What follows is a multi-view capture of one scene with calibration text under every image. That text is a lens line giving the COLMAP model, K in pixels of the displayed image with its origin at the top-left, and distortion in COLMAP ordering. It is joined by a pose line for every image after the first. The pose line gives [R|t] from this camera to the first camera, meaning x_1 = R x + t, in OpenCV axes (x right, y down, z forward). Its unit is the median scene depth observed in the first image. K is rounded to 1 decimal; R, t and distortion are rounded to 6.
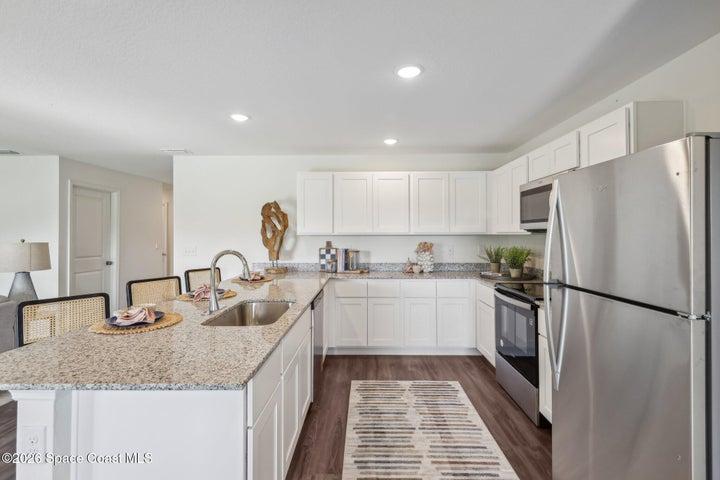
lens RADIAL K [[339.9, 0, 357.0], [0, 339.9, 233.2], [0, 0, 1]] dist [0.007754, -0.004112]
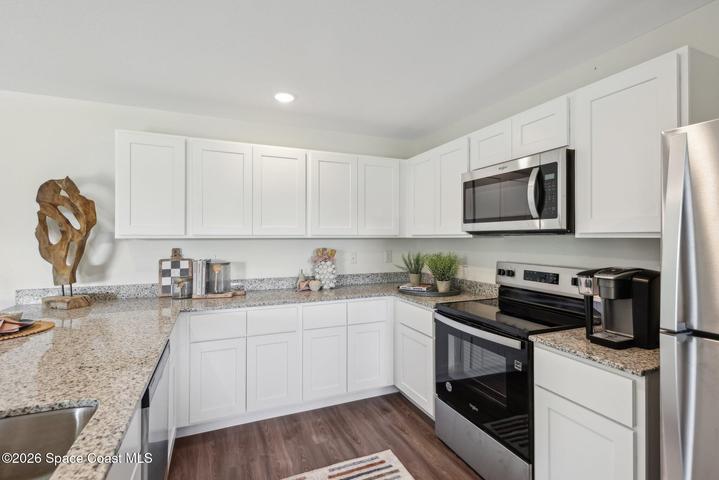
lens RADIAL K [[339.4, 0, 358.9], [0, 339.4, 234.2], [0, 0, 1]] dist [0.007754, -0.004112]
pose [[0.910842, 0.005324, 0.412722, -0.037726], [-0.002226, 0.999966, -0.007986, 0.002089], [-0.412750, 0.006355, 0.910822, 0.302340]]
